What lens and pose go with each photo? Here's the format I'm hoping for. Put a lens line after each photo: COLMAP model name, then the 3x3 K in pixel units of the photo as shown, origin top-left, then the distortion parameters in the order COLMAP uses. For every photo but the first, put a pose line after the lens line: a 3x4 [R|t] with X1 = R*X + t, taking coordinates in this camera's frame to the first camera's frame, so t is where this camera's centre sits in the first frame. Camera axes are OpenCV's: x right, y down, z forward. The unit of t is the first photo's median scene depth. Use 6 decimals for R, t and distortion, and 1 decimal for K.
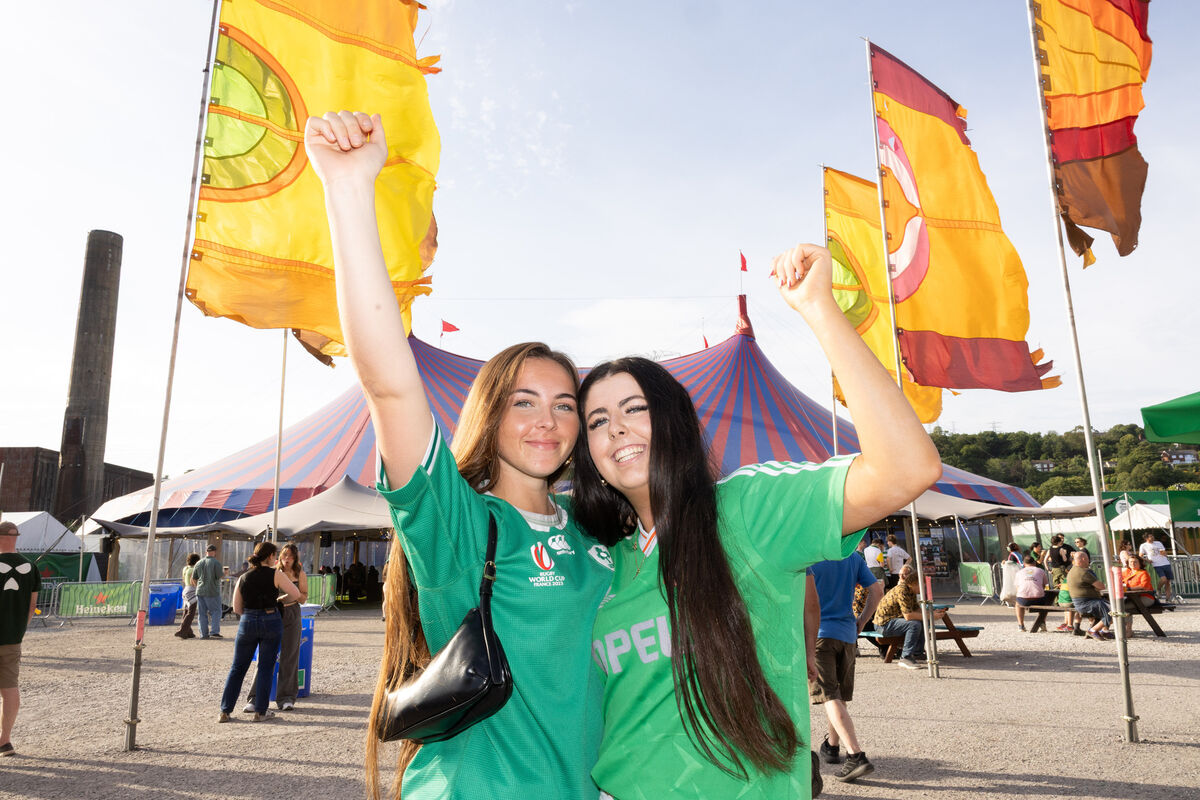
lens RADIAL K [[803.9, 0, 600.0], [0, 803.9, 400.0], [0, 0, 1]] dist [-0.004064, -0.001822]
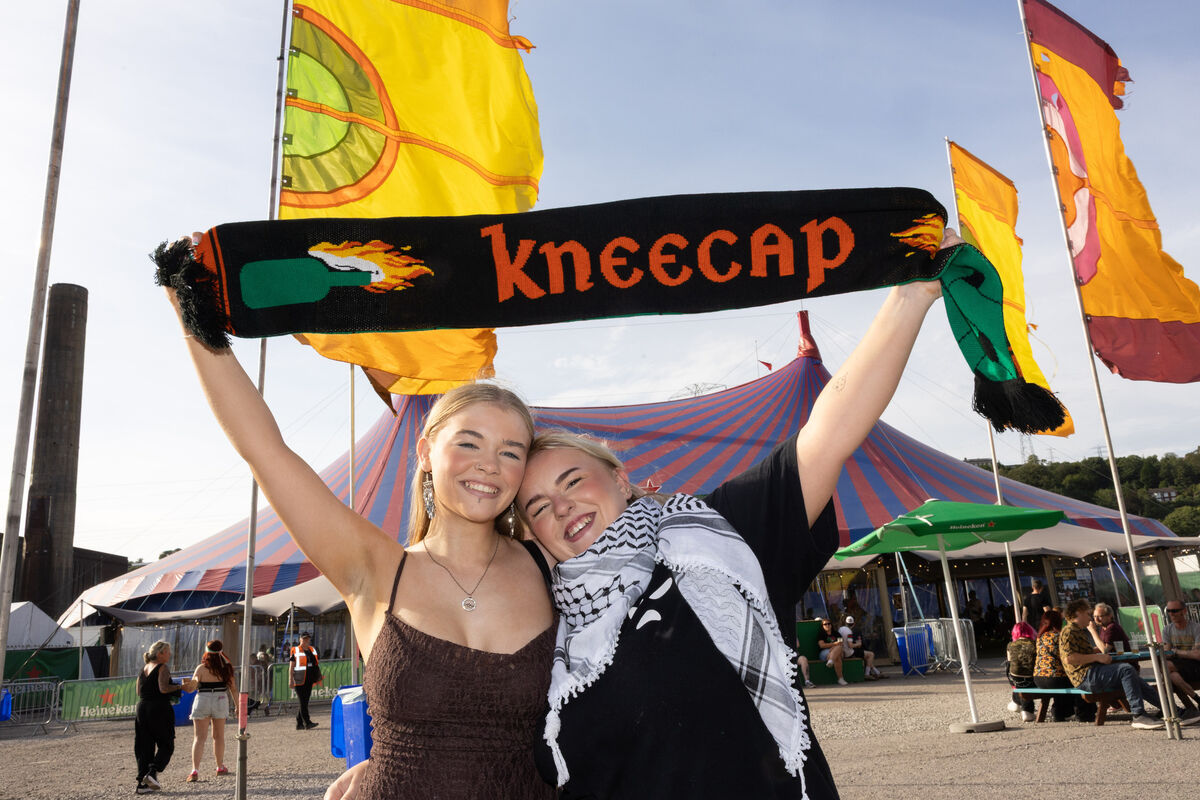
lens RADIAL K [[938.9, 0, 604.5], [0, 938.9, 398.0], [0, 0, 1]] dist [-0.034344, 0.045506]
pose [[0.997871, -0.055932, -0.033540, -0.031237], [0.054177, 0.997221, -0.051129, 0.005810], [0.036307, 0.049203, 0.998129, 0.006550]]
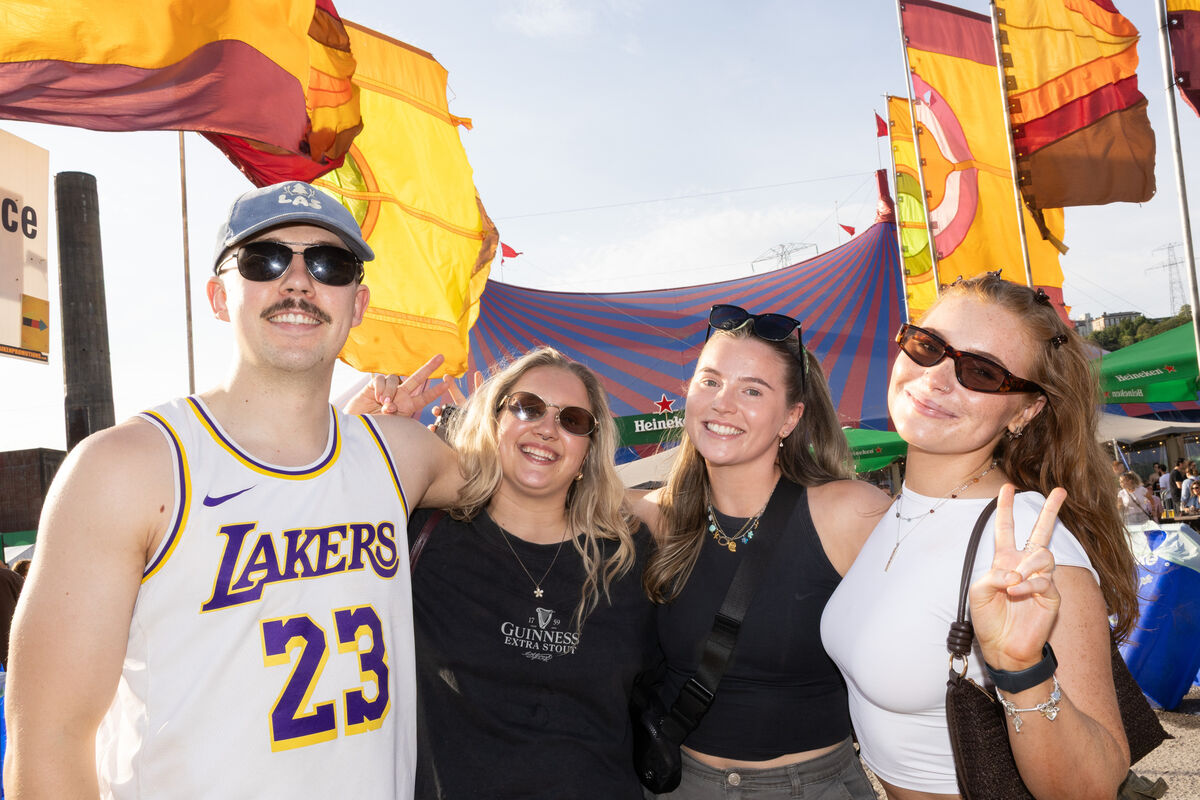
lens RADIAL K [[1025.3, 0, 621.2], [0, 1025.3, 453.9], [0, 0, 1]] dist [-0.004128, -0.002431]
pose [[0.990865, -0.090795, -0.099718, 0.023334], [0.102407, 0.987686, 0.118280, -0.023061], [0.087751, -0.127411, 0.987961, -0.117020]]
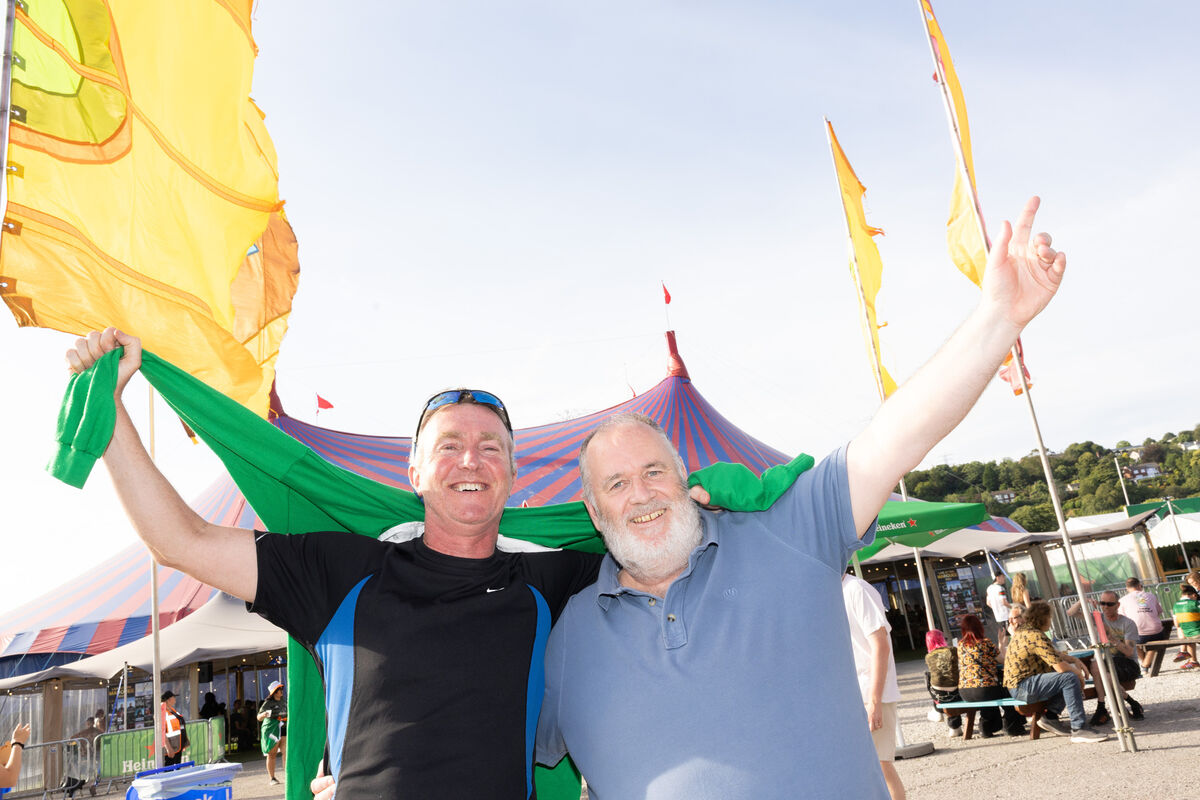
lens RADIAL K [[938.9, 0, 604.5], [0, 938.9, 398.0], [0, 0, 1]] dist [-0.034344, 0.045506]
pose [[0.990102, -0.093325, 0.104828, -0.031021], [0.100764, 0.992581, -0.068048, 0.012206], [-0.097699, 0.077938, 0.992160, 0.056495]]
